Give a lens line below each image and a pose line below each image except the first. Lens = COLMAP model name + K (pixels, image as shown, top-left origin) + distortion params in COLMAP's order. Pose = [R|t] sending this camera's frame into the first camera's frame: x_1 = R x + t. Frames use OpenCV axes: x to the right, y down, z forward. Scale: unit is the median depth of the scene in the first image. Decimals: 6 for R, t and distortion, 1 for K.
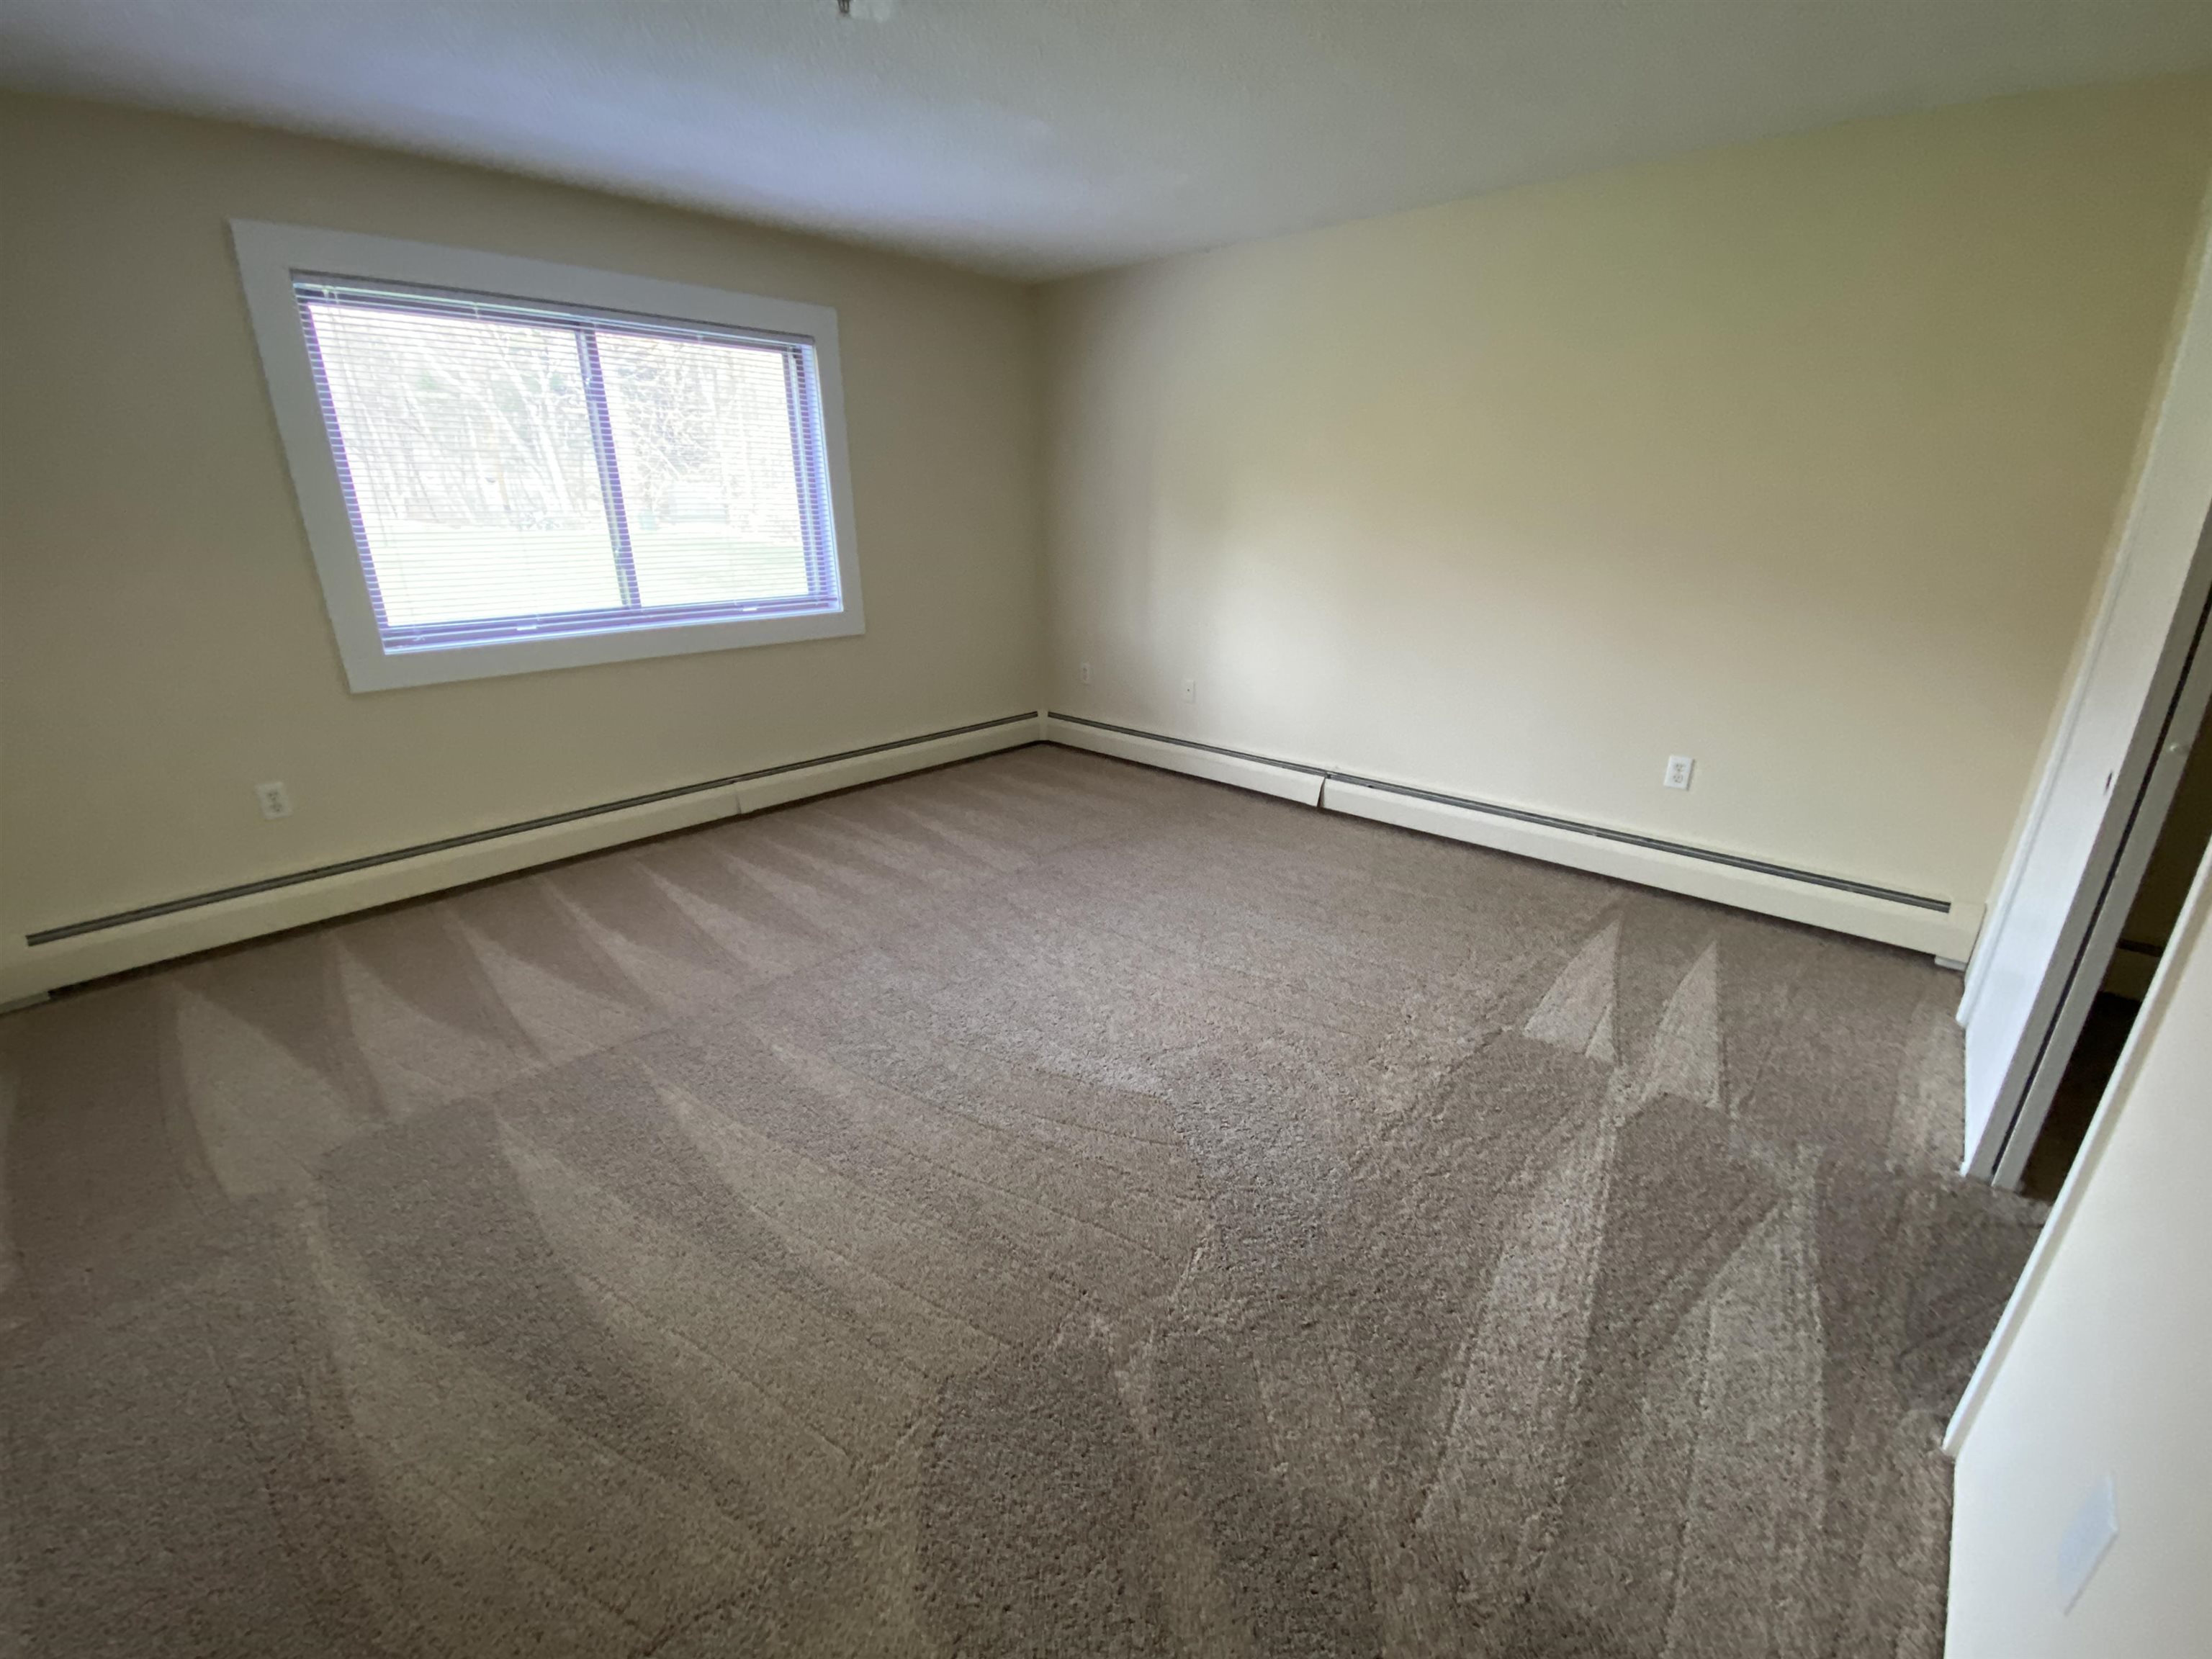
lens RADIAL K [[887.6, 0, 1124.7], [0, 887.6, 830.5], [0, 0, 1]] dist [0.018181, -0.019383]
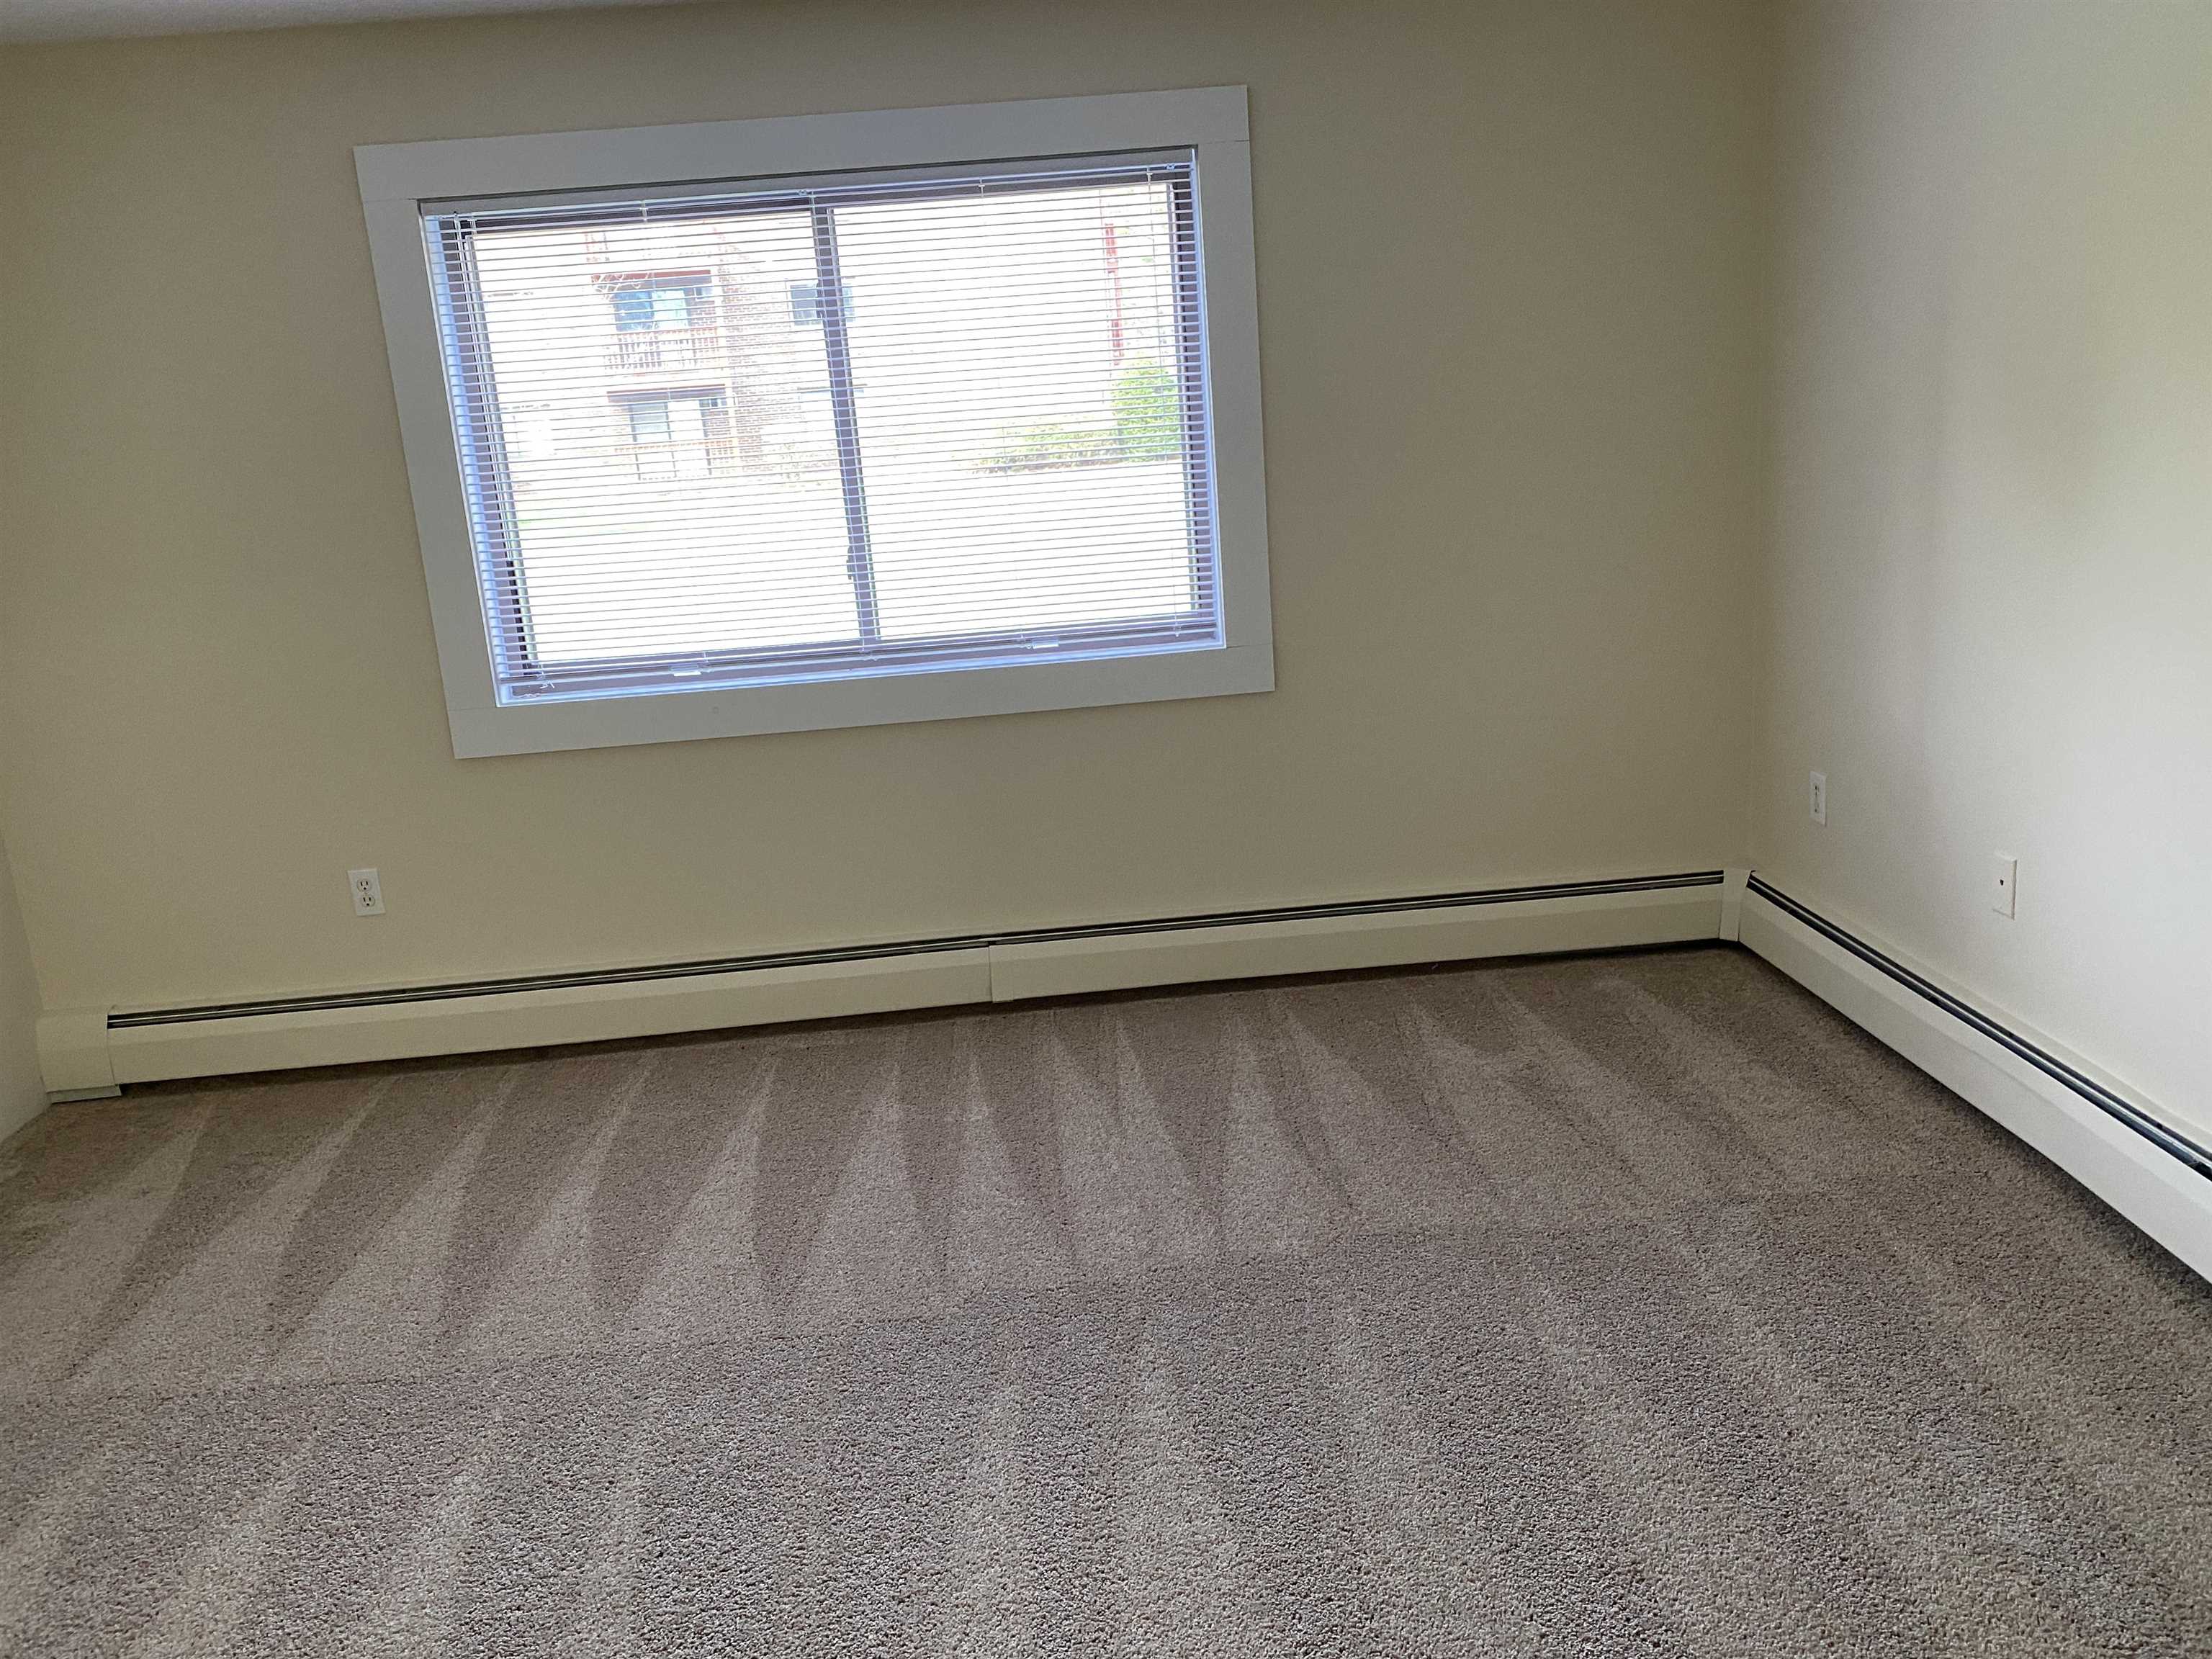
lens RADIAL K [[1682.8, 0, 1093.7], [0, 1682.8, 837.3], [0, 0, 1]] dist [0.024970, -0.014342]
pose [[0.716056, 0.116040, -0.688330, 0.395209], [-0.171265, 0.985151, -0.012086, -0.143468], [0.676707, 0.126541, 0.725297, 0.321481]]
